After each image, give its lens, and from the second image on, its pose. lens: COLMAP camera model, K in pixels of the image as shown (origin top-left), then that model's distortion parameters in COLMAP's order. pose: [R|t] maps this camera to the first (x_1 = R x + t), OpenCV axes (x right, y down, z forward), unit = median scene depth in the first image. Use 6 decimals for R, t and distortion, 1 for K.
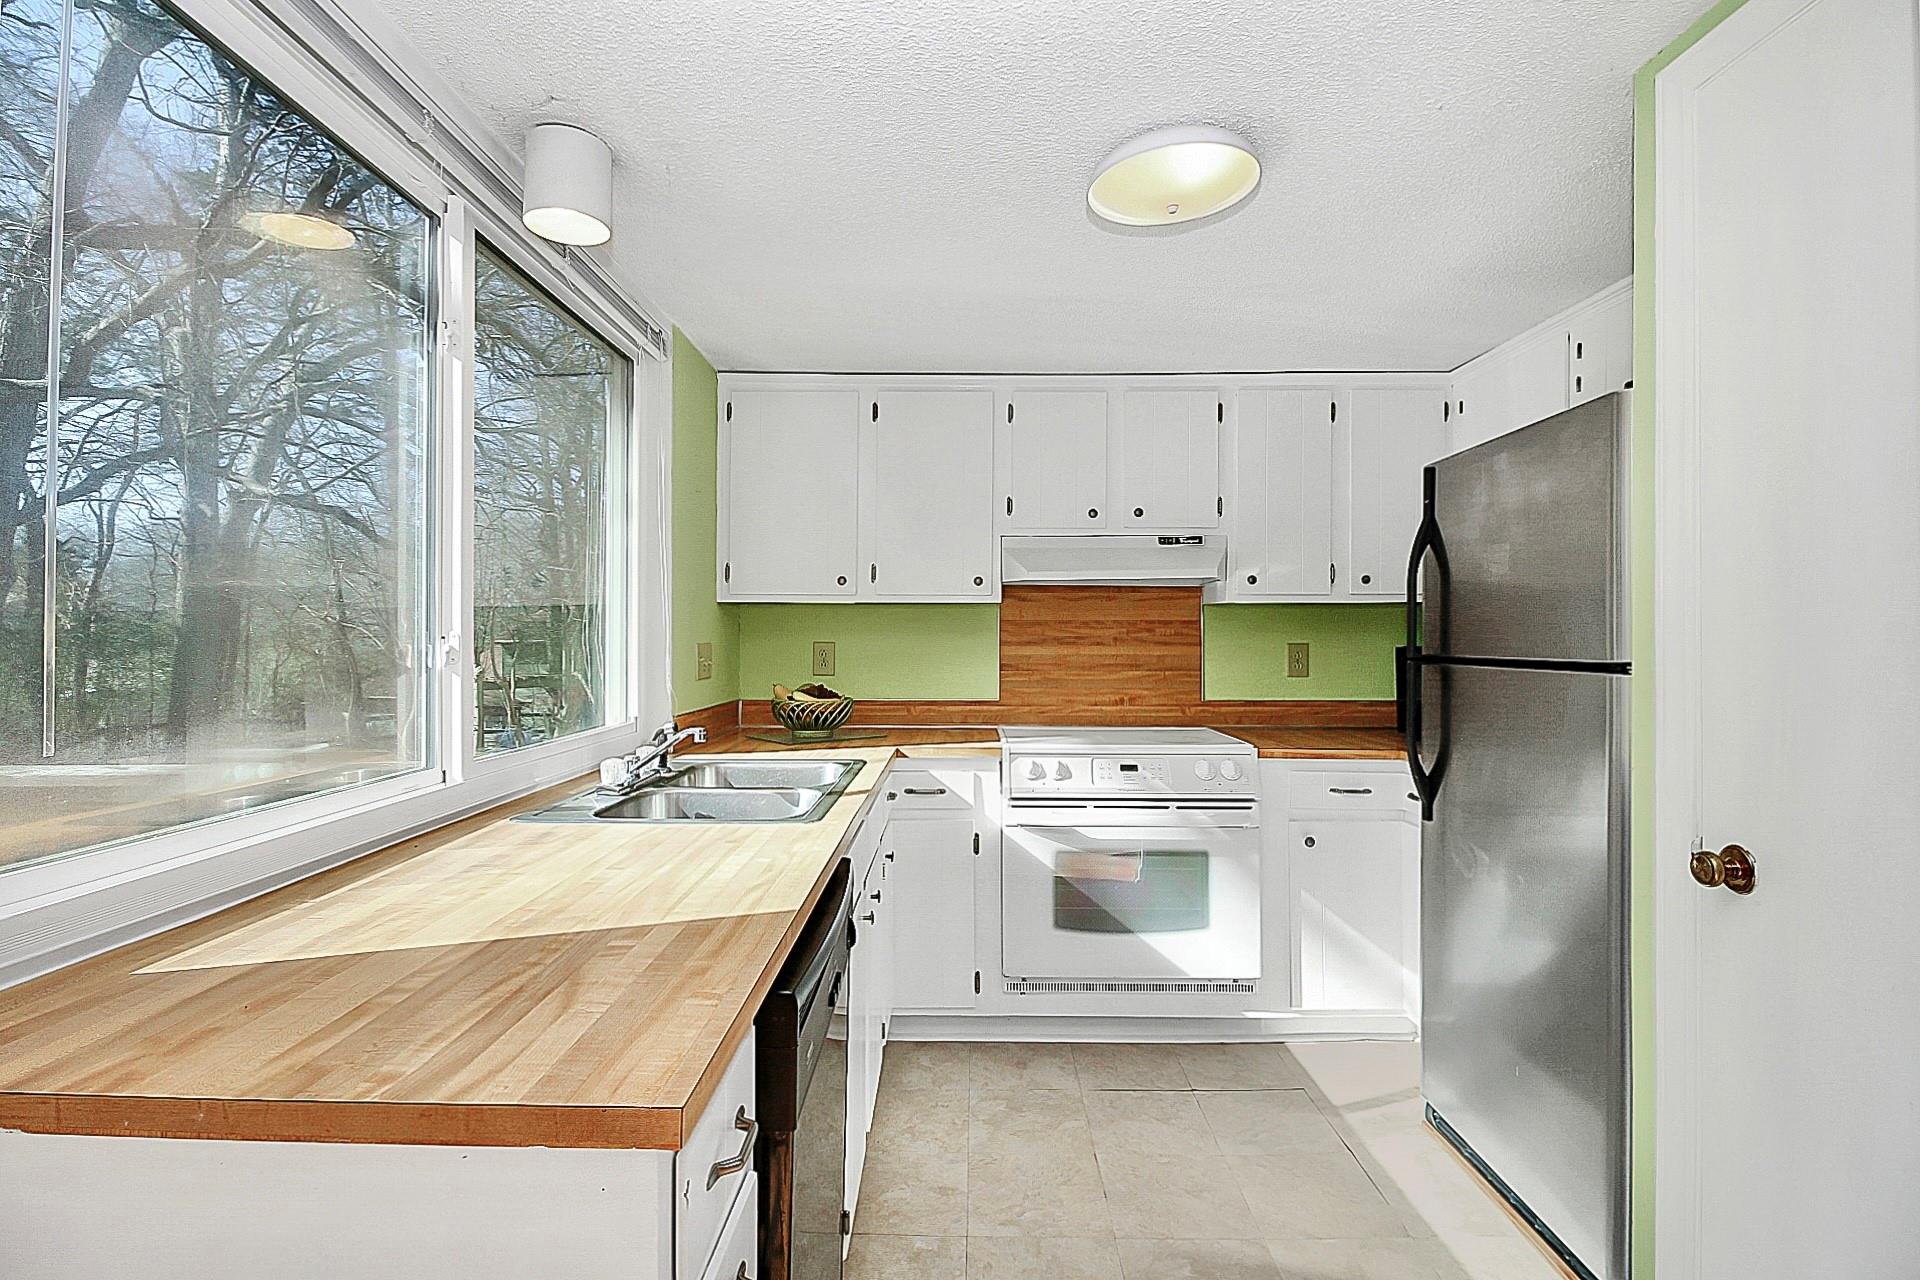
lens RADIAL K [[856.0, 0, 953.5], [0, 856.0, 636.4], [0, 0, 1]] dist [-0.003518, -0.008886]
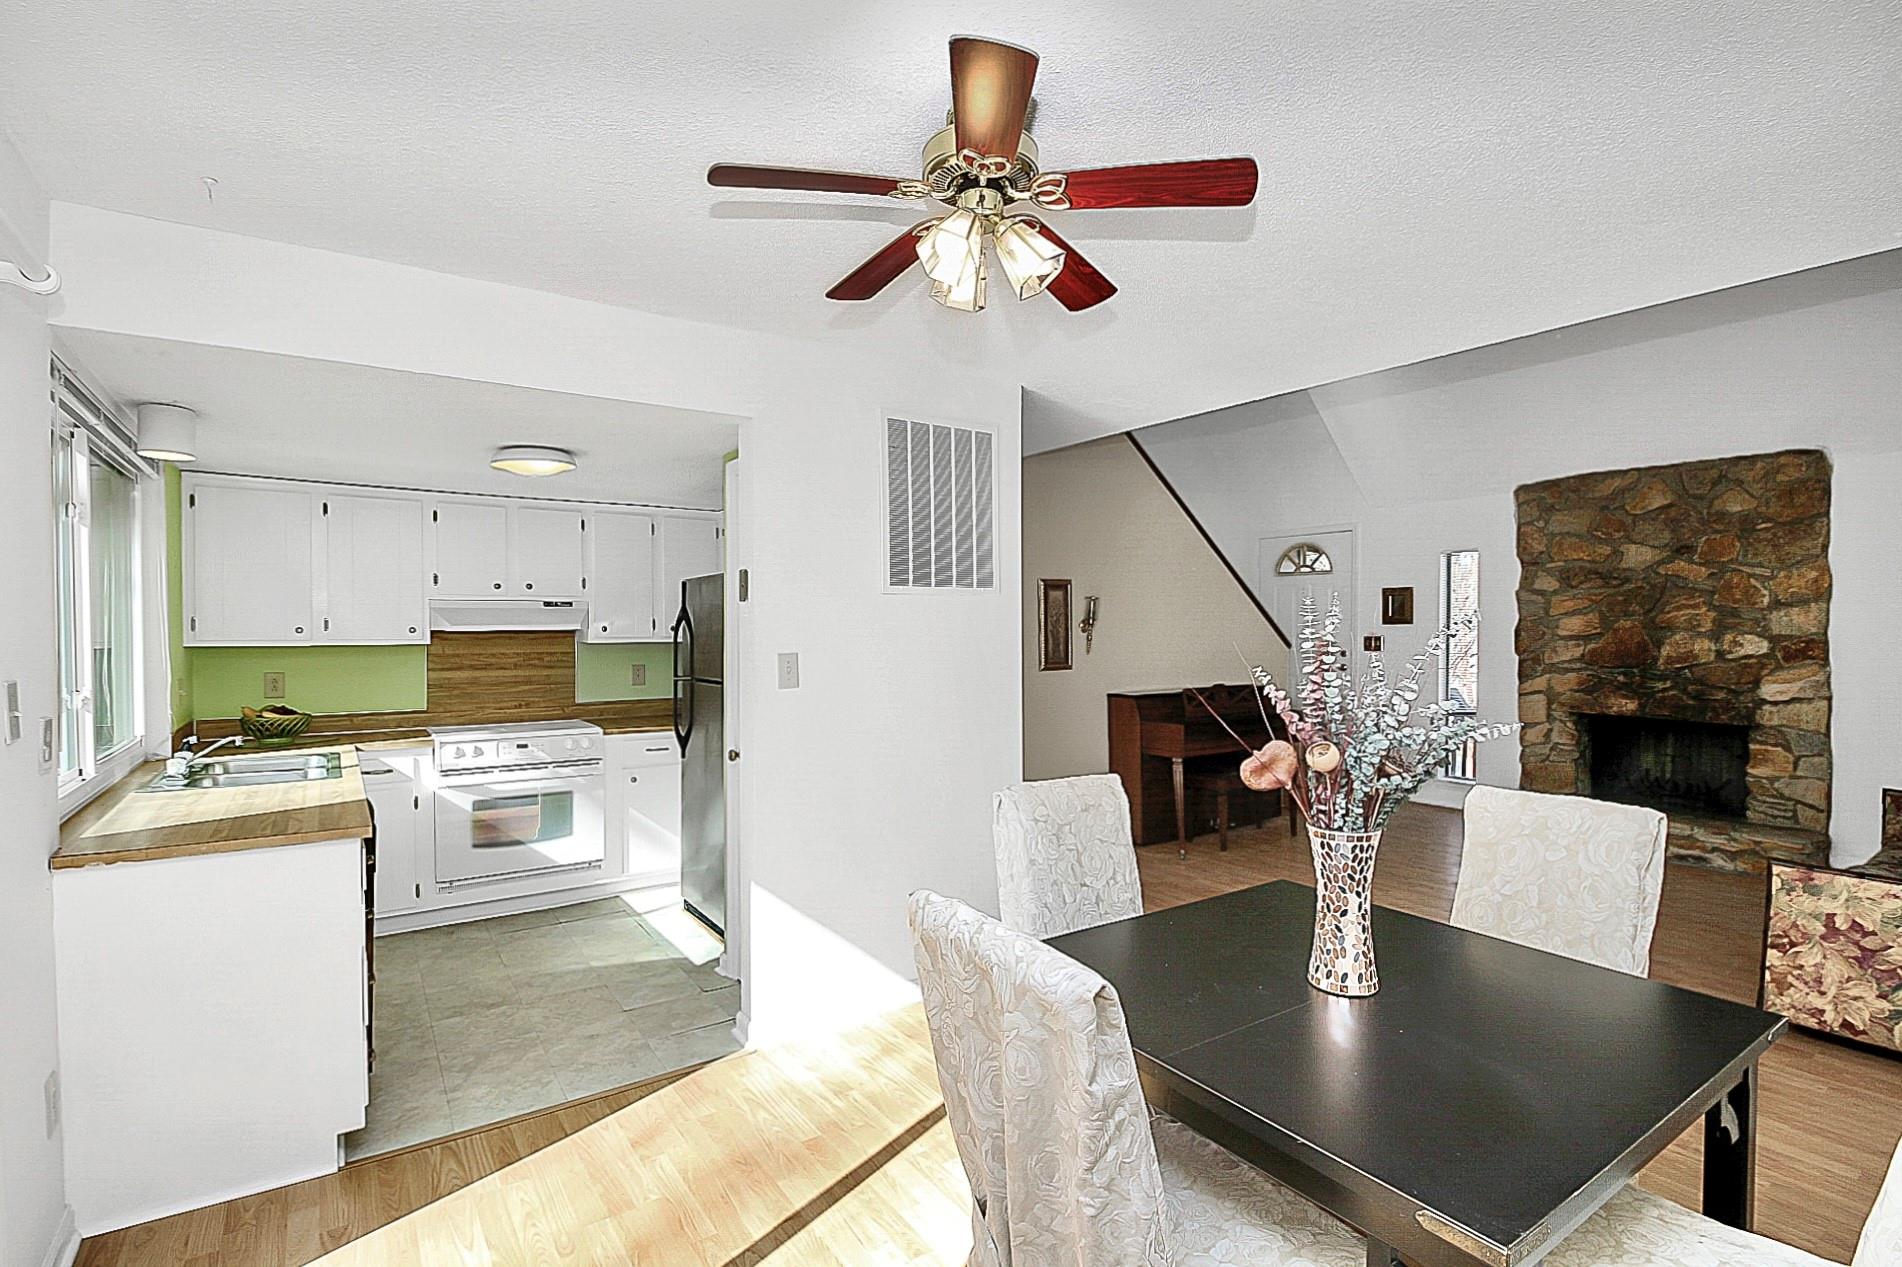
lens RADIAL K [[848.0, 0, 936.3], [0, 848.0, 637.0], [0, 0, 1]] dist [-0.003518, -0.008886]
pose [[0.805853, -0.003663, 0.592105, -0.118158], [-0.000558, 0.999976, 0.006946, -0.069766], [-0.592116, -0.005928, 0.805831, -0.790550]]
